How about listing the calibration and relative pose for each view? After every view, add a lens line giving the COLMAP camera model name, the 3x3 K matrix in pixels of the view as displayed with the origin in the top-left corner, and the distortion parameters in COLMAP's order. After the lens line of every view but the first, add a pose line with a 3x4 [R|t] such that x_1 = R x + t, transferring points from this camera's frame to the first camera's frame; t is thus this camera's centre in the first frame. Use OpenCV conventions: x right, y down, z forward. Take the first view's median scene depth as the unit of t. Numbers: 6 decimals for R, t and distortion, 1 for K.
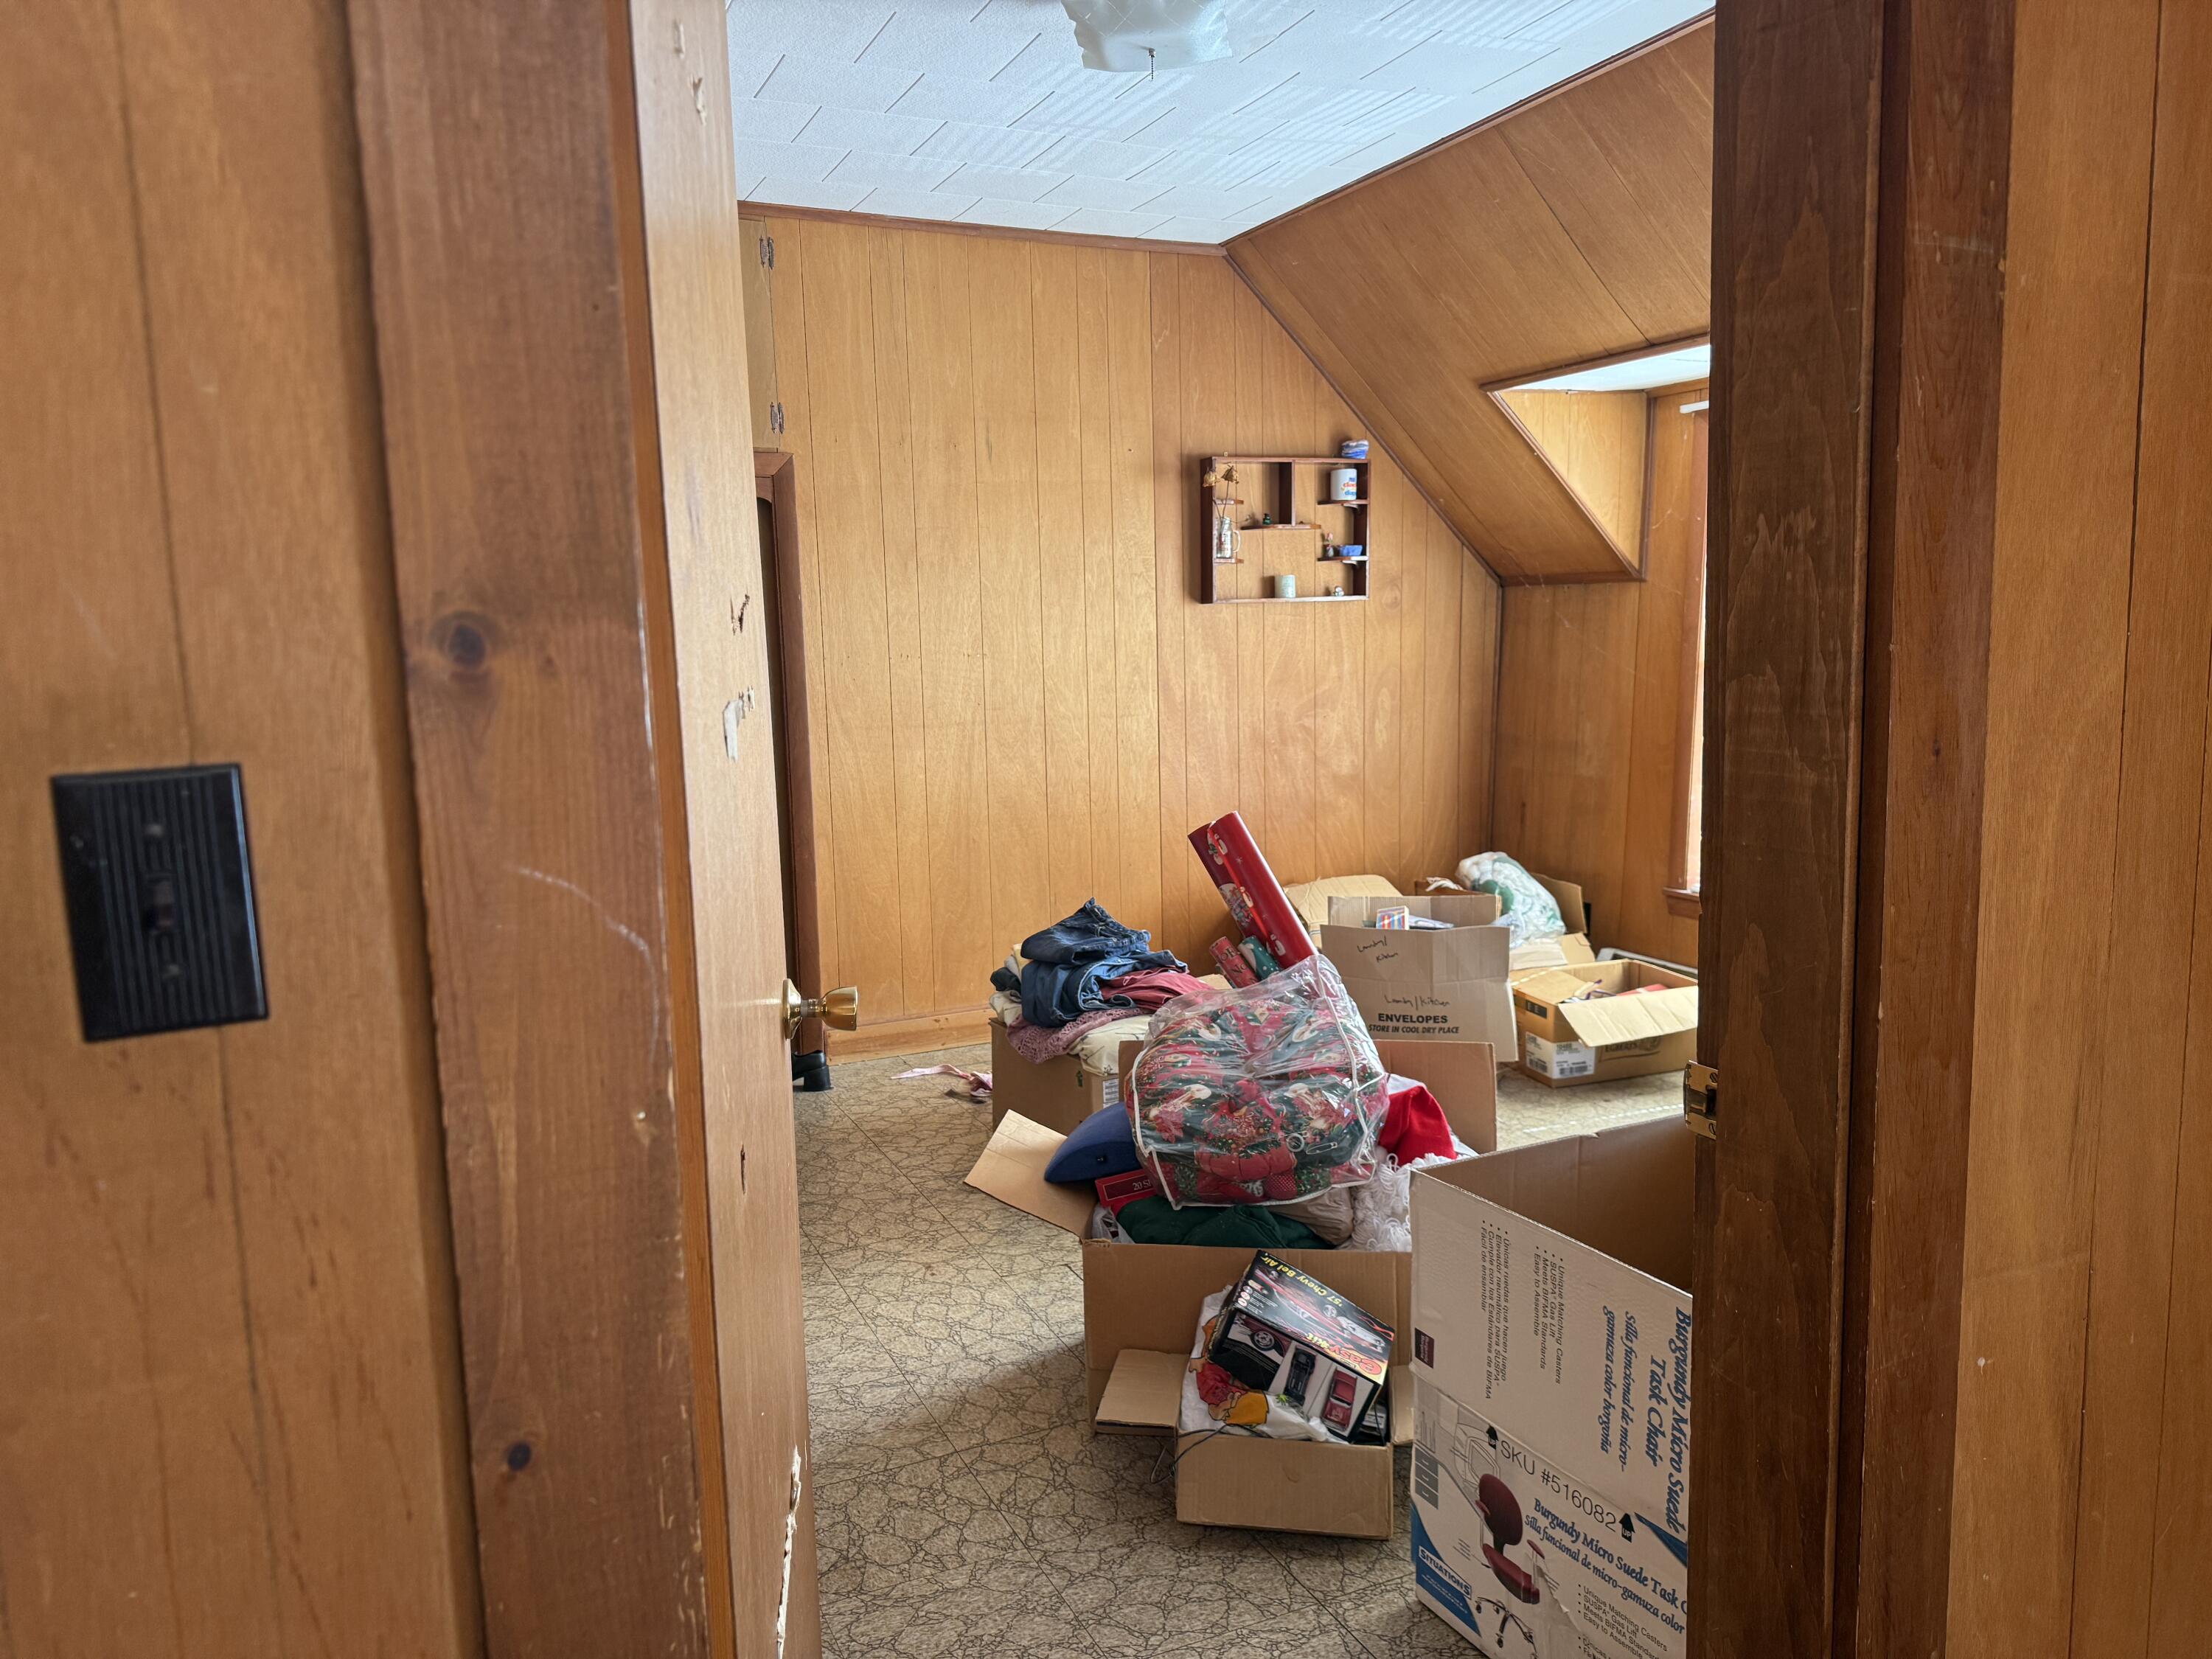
lens RADIAL K [[1565.6, 0, 1095.0], [0, 1565.6, 822.8], [0, 0, 1]] dist [0.058275, -0.059134]
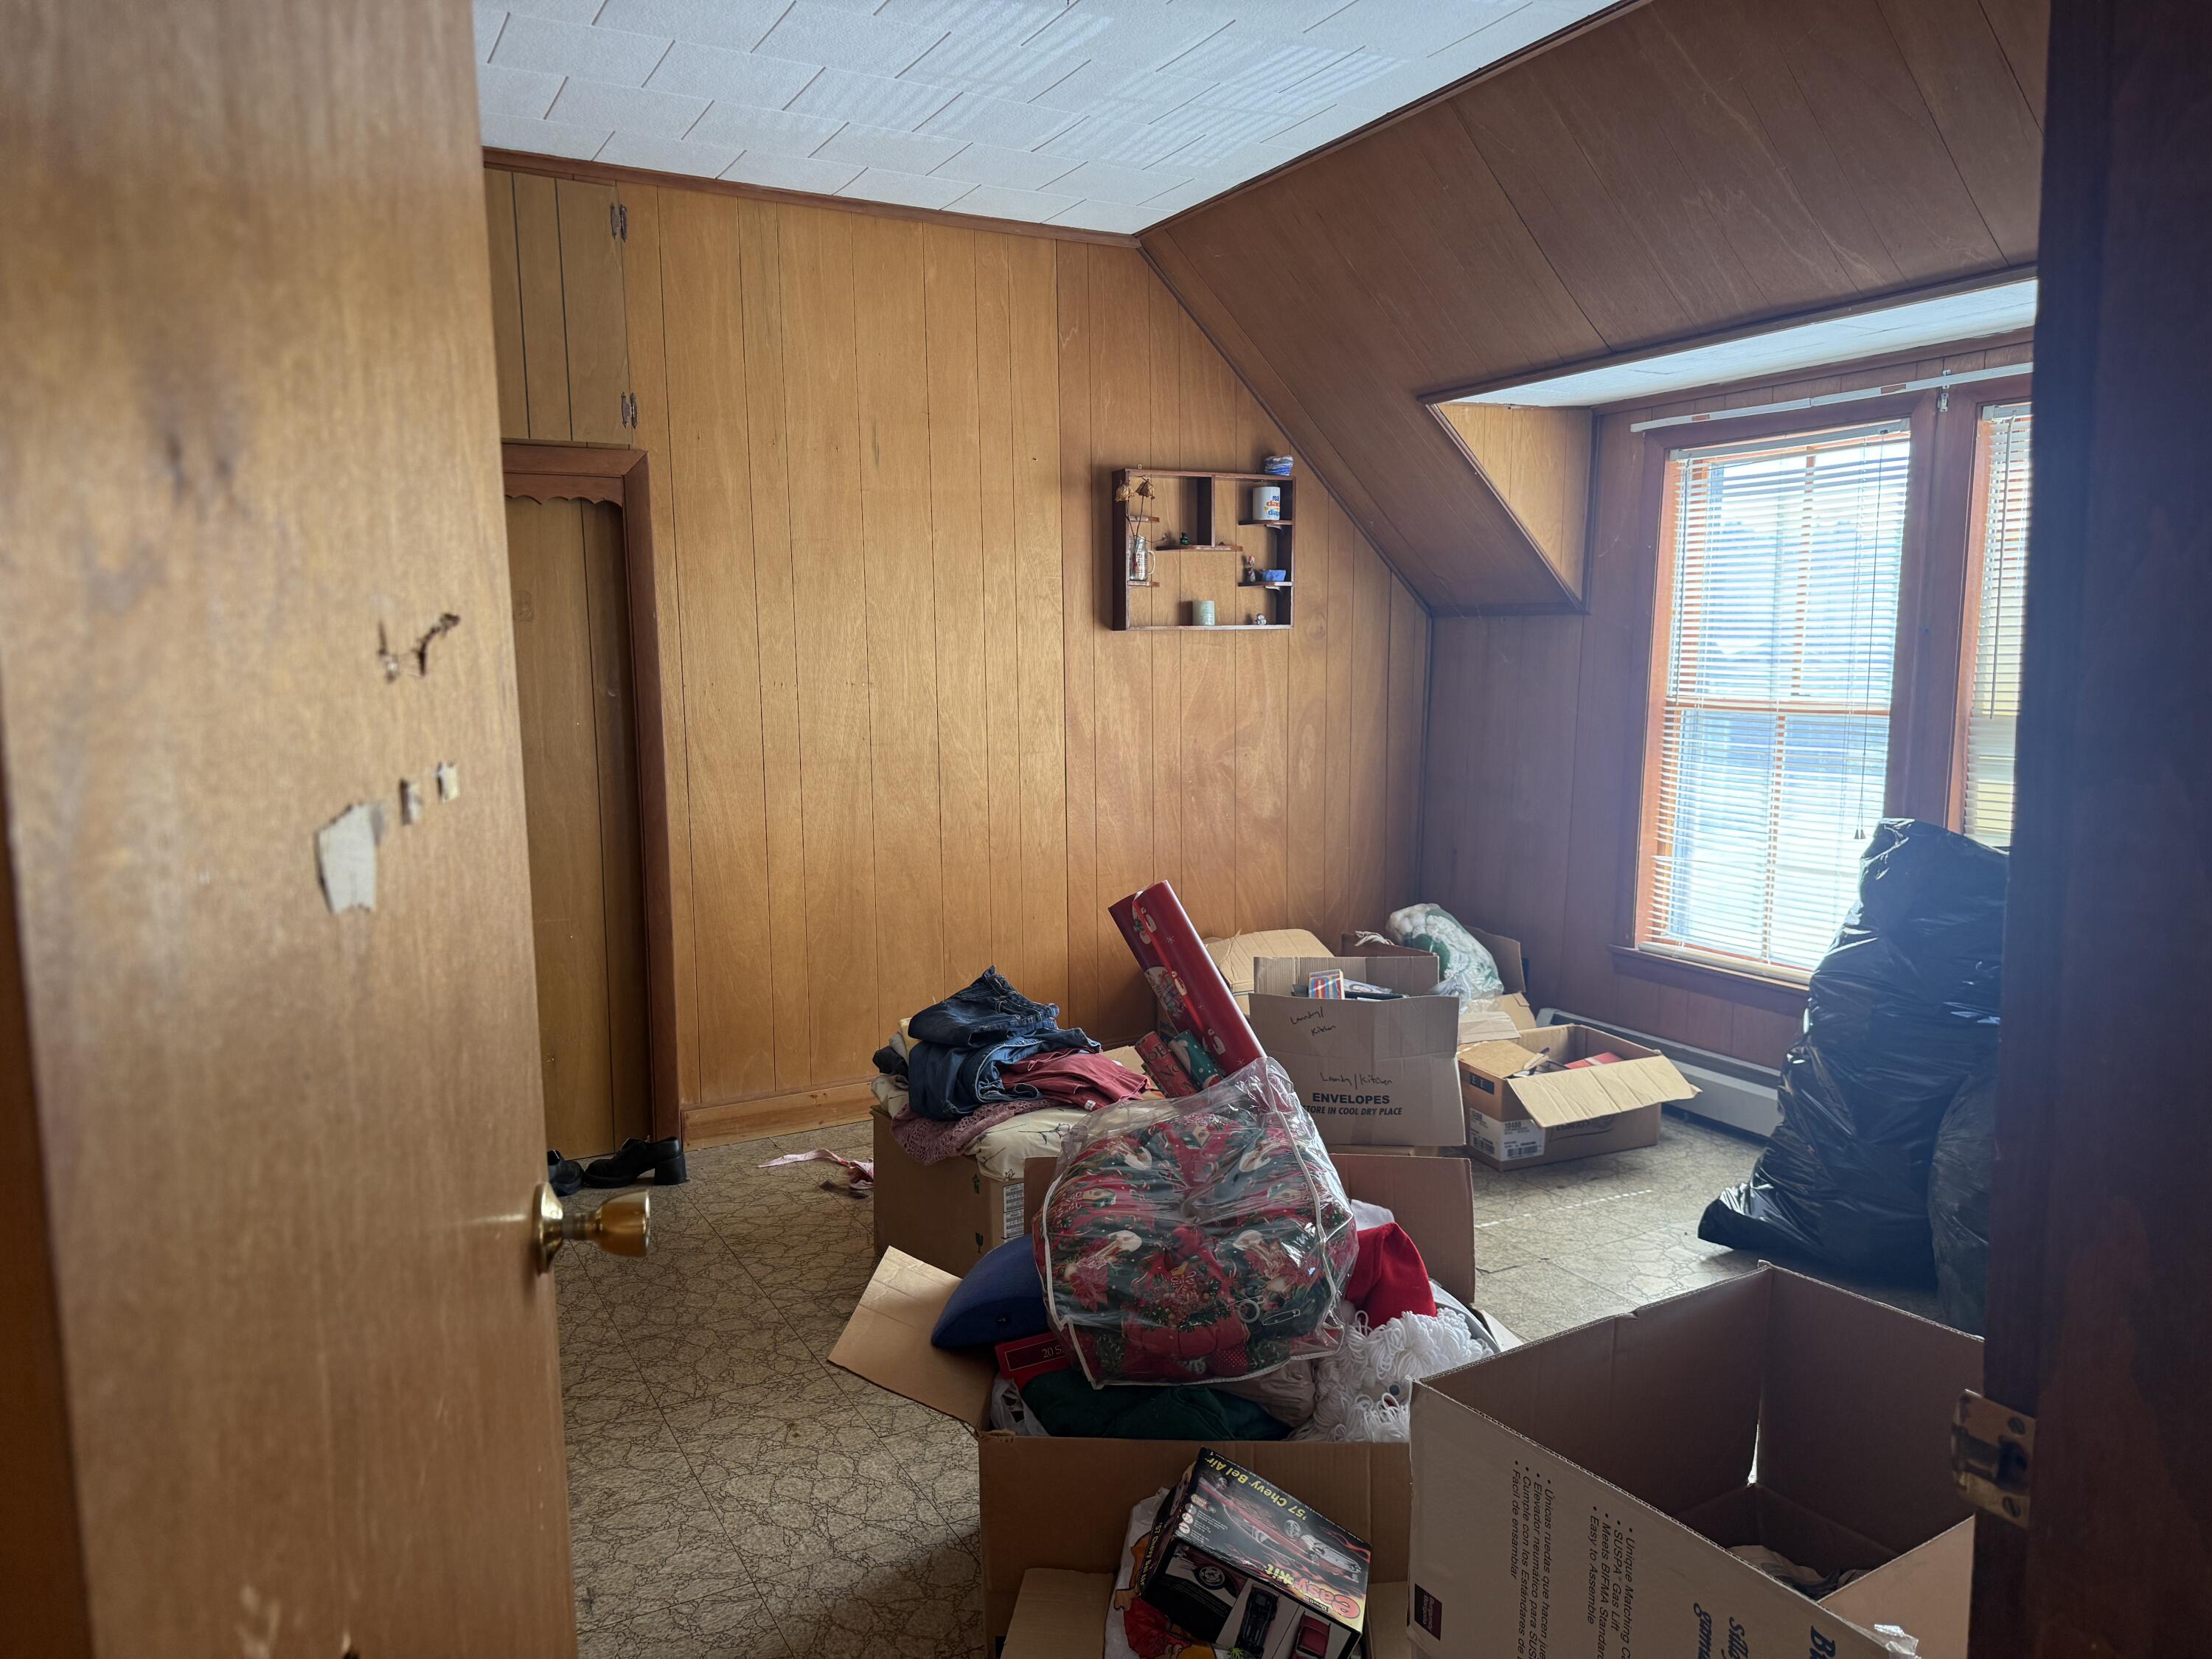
lens RADIAL K [[1565.6, 0, 1124.7], [0, 1565.6, 837.3], [0, 0, 1]] dist [0.058275, -0.059134]
pose [[0.996382, 0.003942, 0.084897, -0.002024], [-0.003465, 0.999977, -0.005766, -0.017693], [-0.084918, 0.005451, 0.996373, 0.116008]]
